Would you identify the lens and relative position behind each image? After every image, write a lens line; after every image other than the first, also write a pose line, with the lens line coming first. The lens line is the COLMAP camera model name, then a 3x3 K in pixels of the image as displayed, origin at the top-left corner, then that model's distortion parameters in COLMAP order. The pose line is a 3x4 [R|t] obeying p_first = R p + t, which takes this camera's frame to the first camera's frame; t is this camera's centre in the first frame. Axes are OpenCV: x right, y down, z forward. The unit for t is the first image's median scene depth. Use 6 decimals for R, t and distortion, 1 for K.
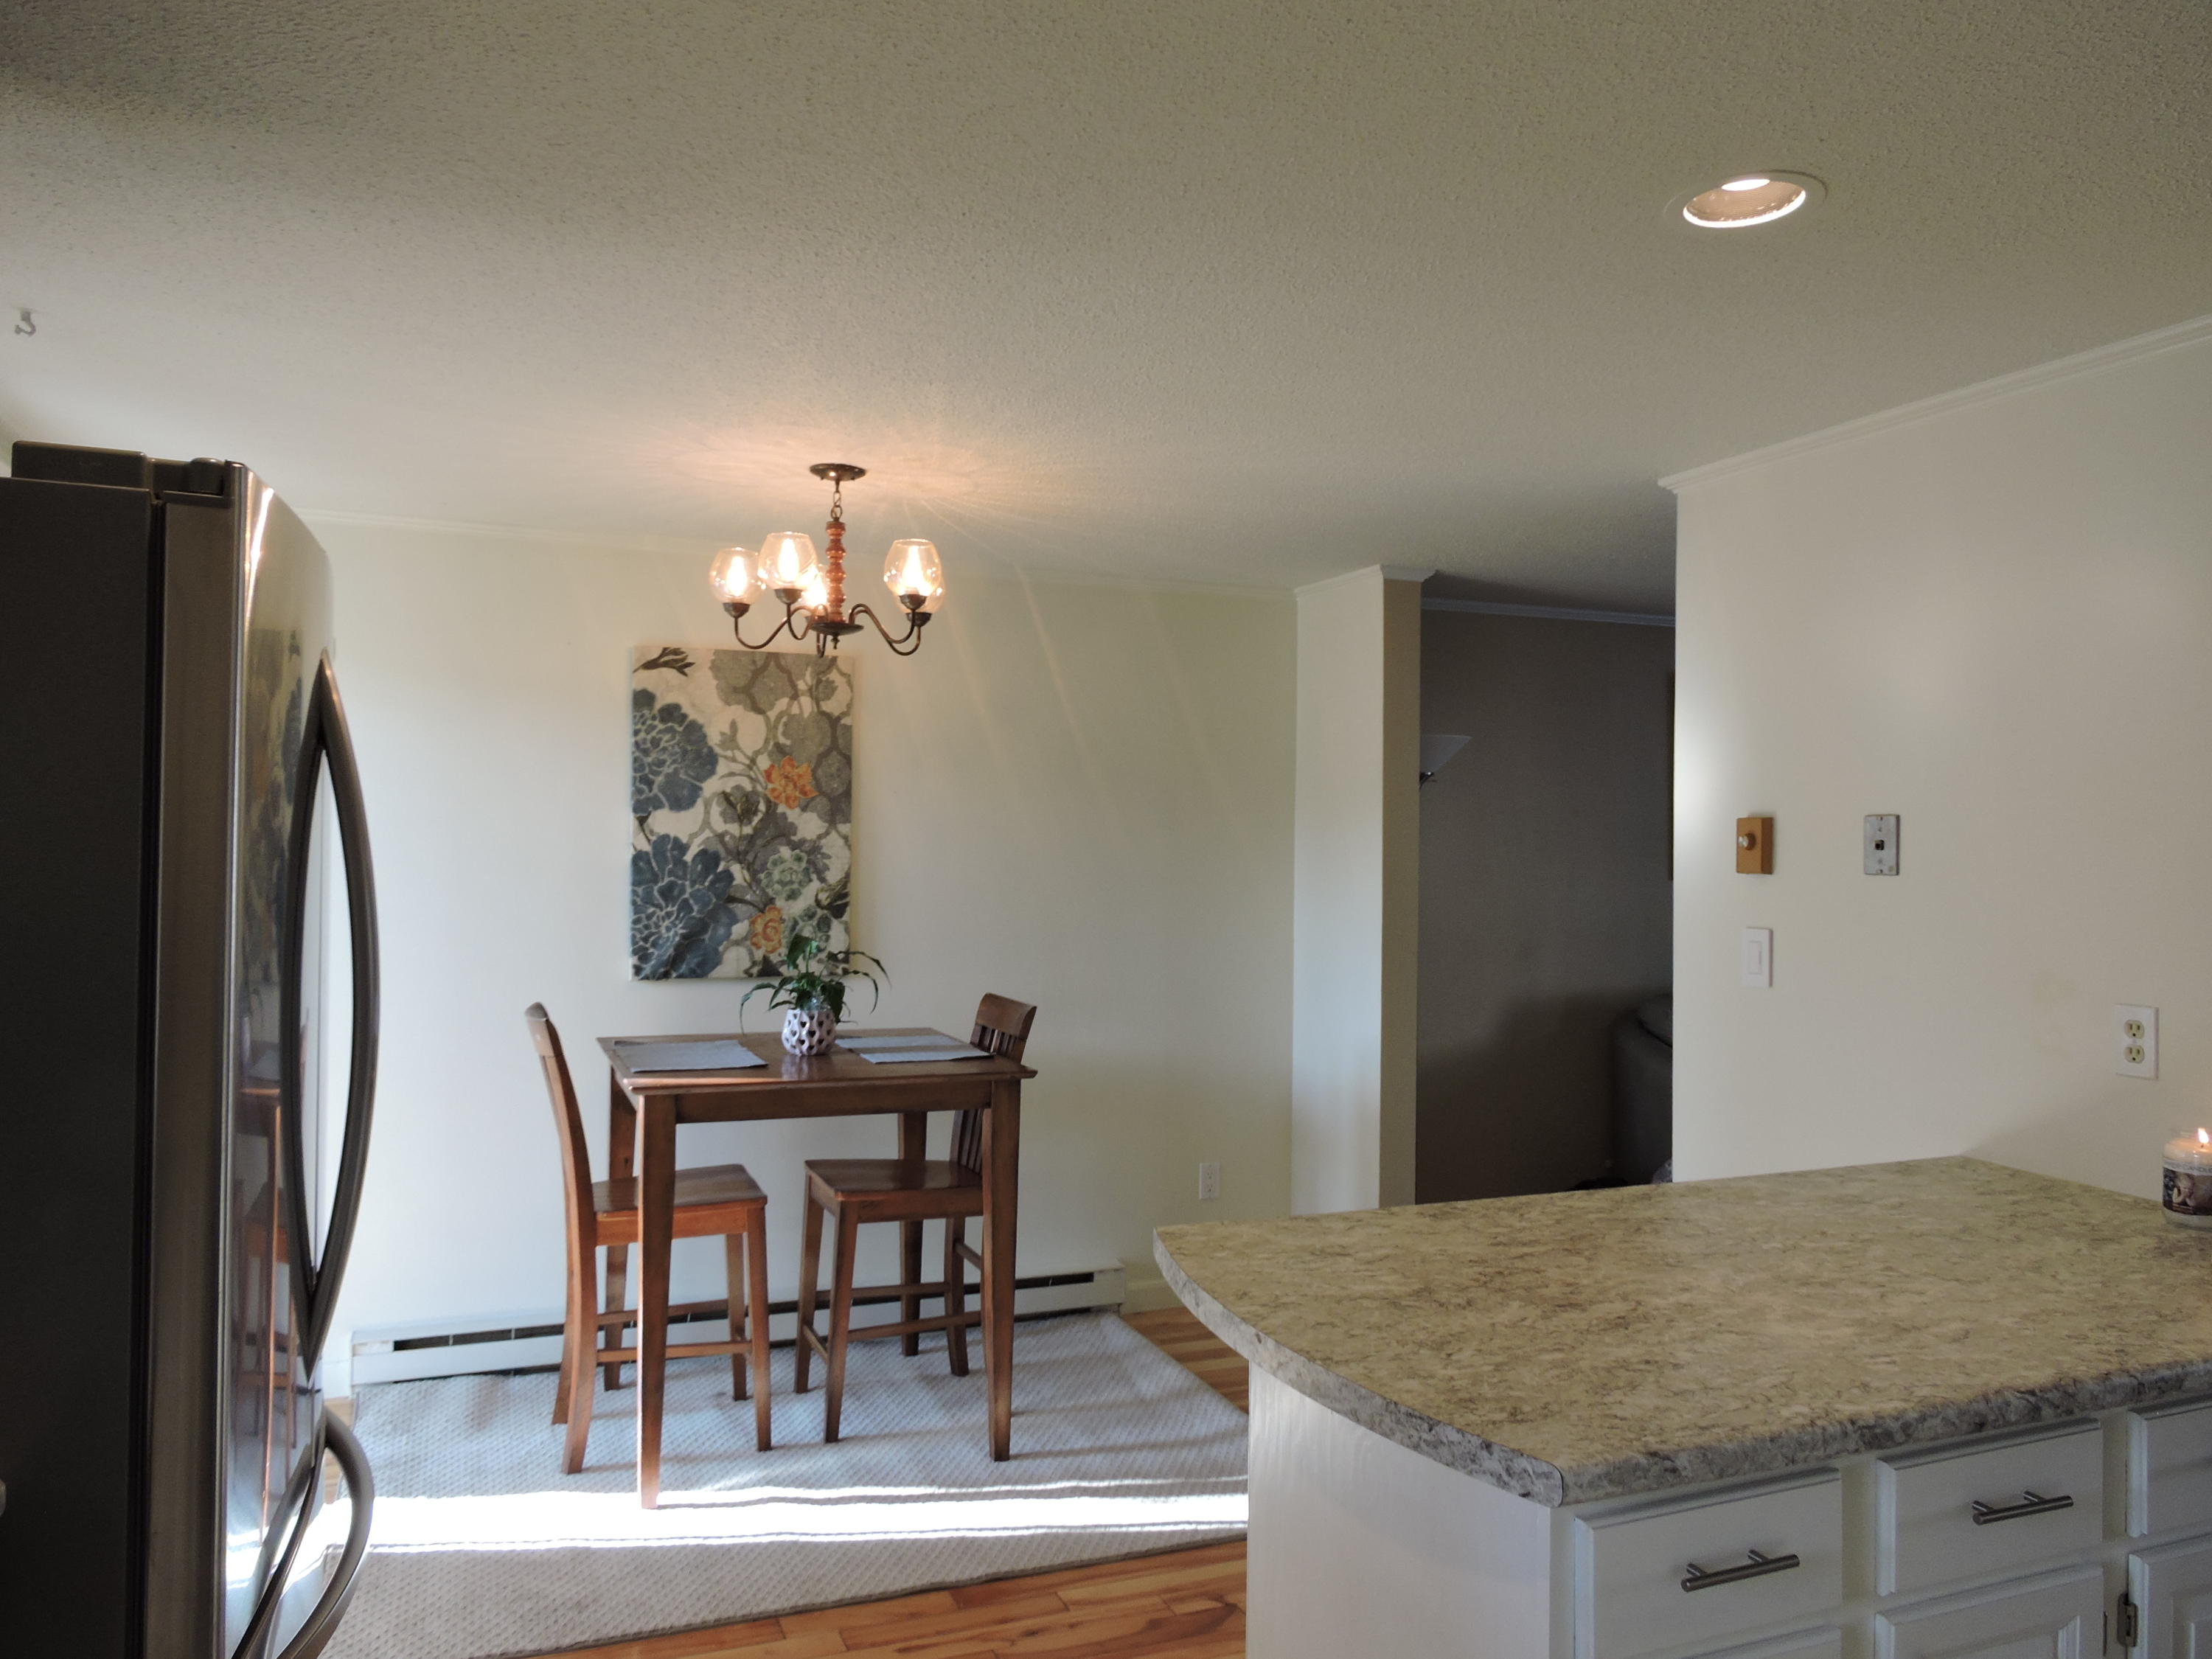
lens RADIAL K [[1579.0, 0, 1110.0], [0, 1579.0, 835.7], [0, 0, 1]] dist [-0.001382, -0.004014]
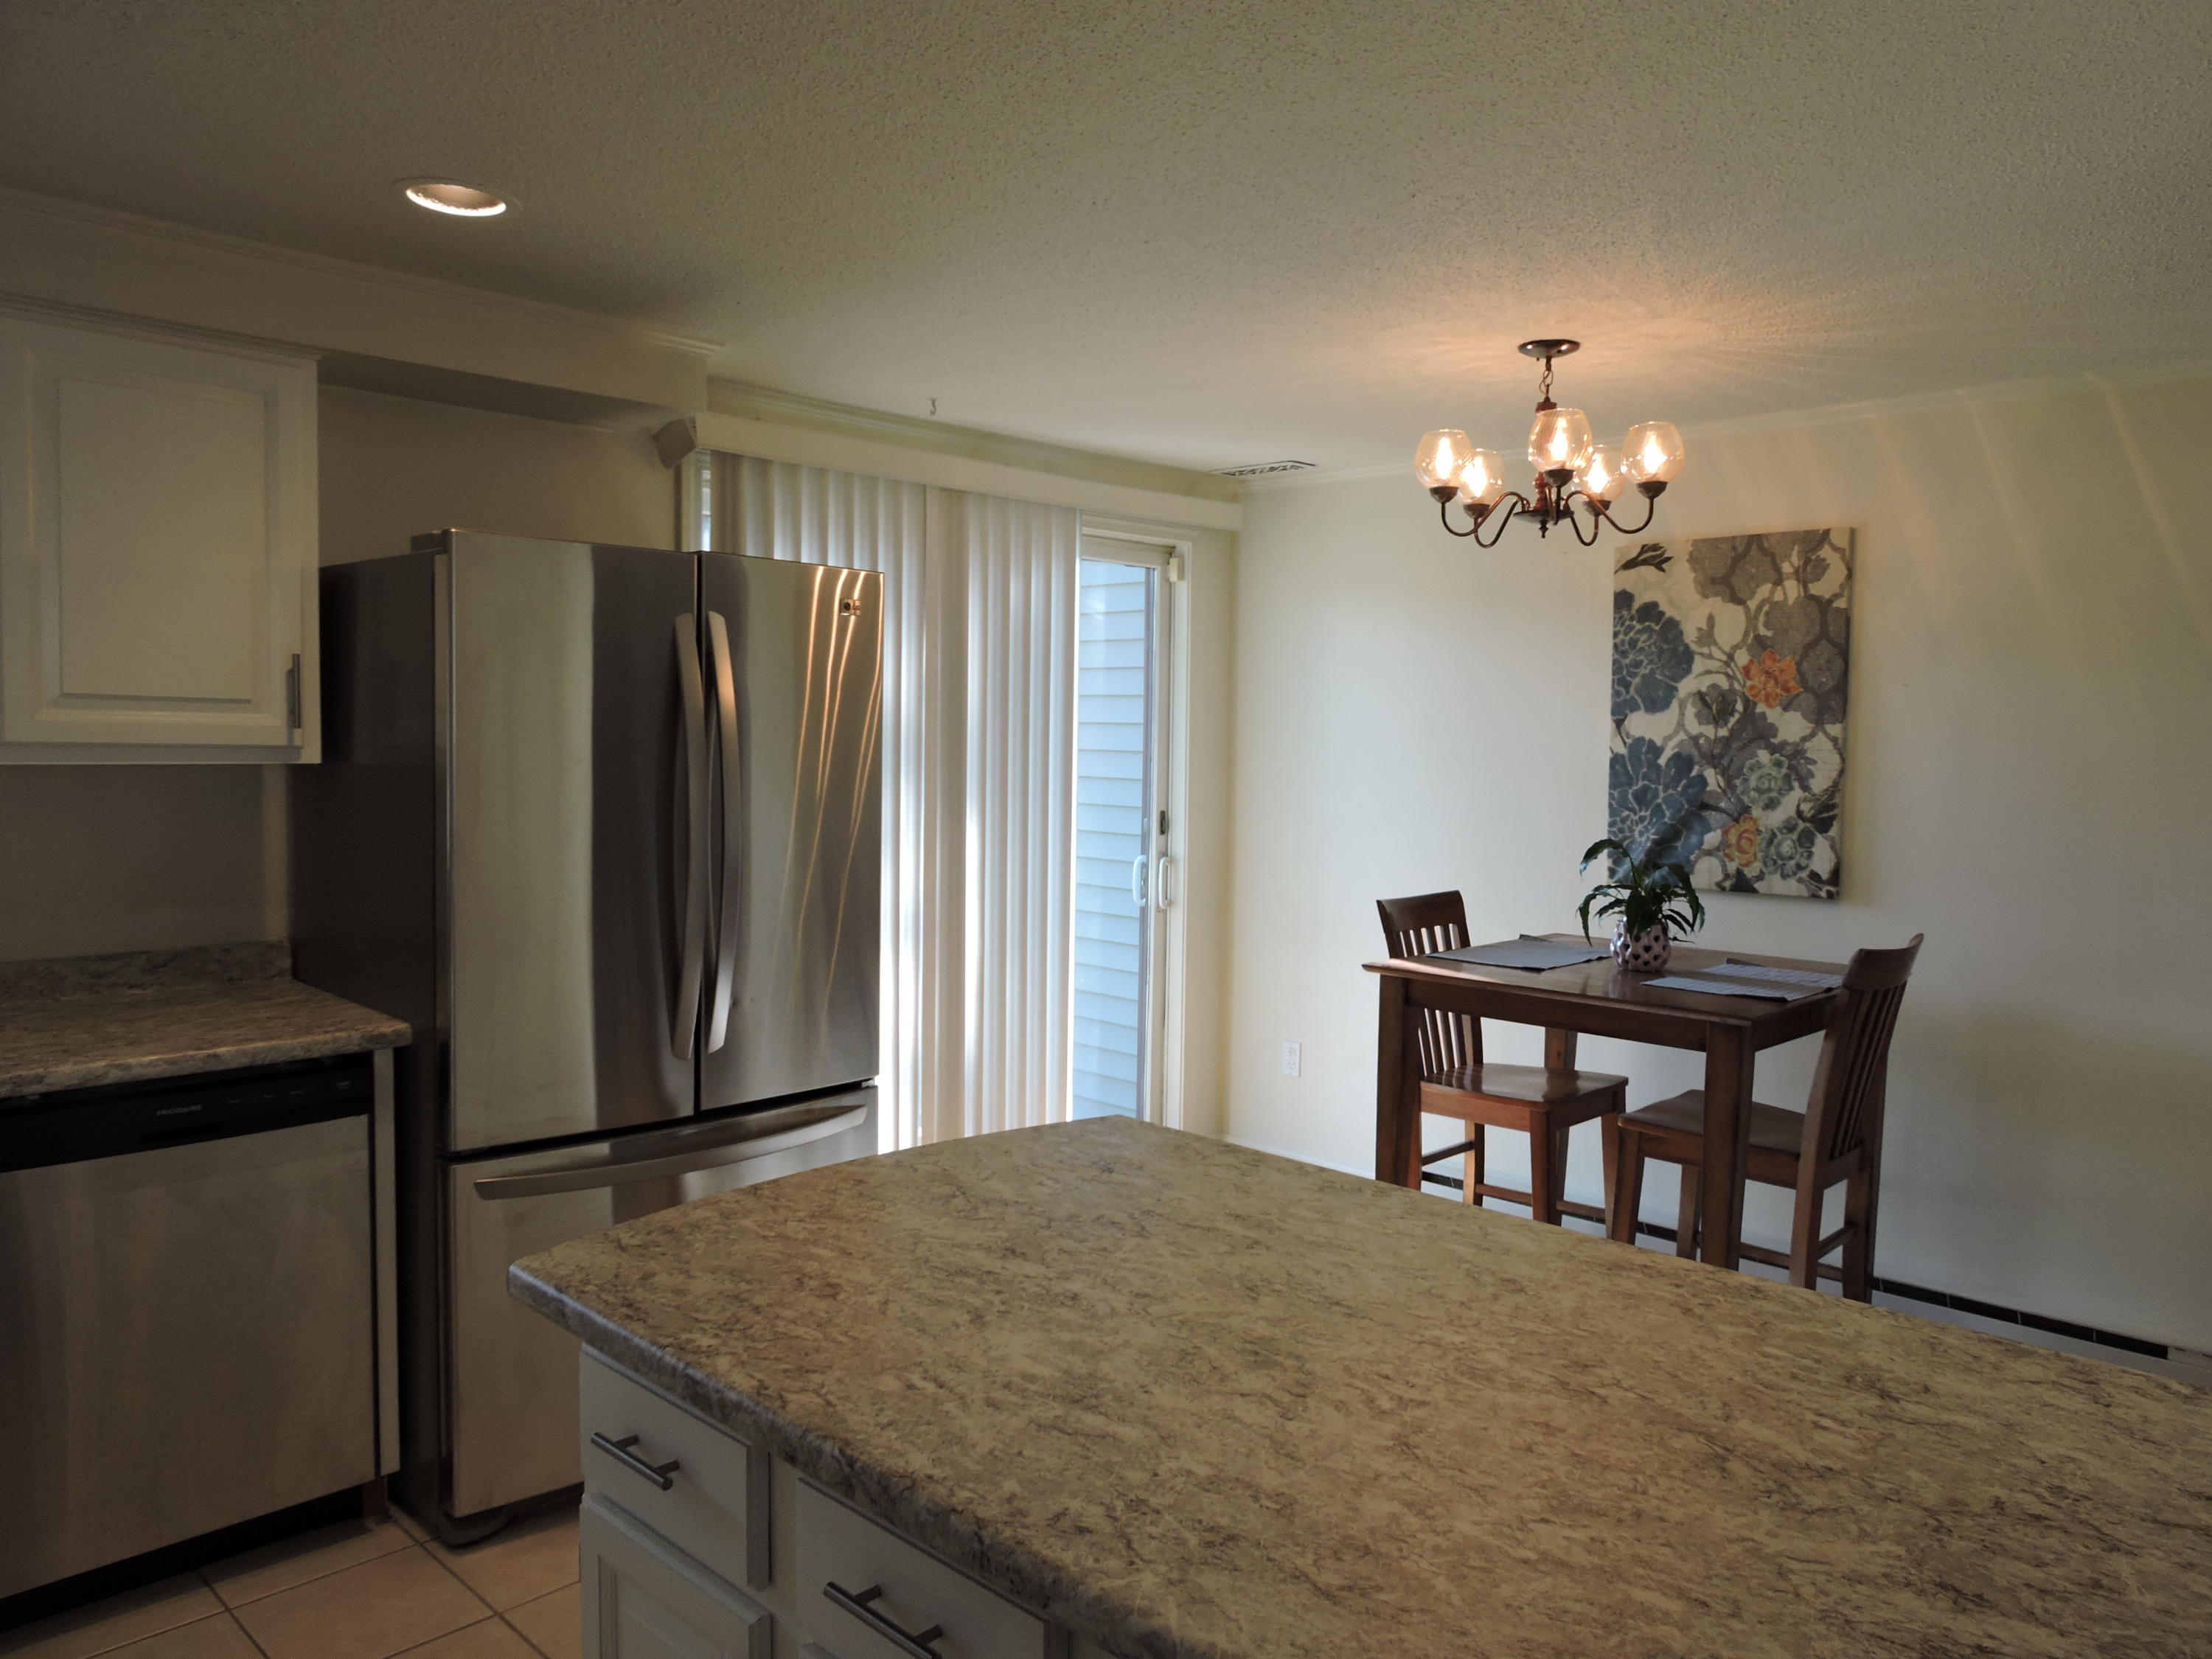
lens RADIAL K [[1579.0, 0, 1109.3], [0, 1579.0, 836.3], [0, 0, 1]] dist [-0.001382, -0.004014]
pose [[0.383356, 0.052708, -0.922096, 0.514384], [-0.002103, 0.998418, 0.056196, 0.006563], [0.923598, -0.019604, 0.382860, 0.329032]]
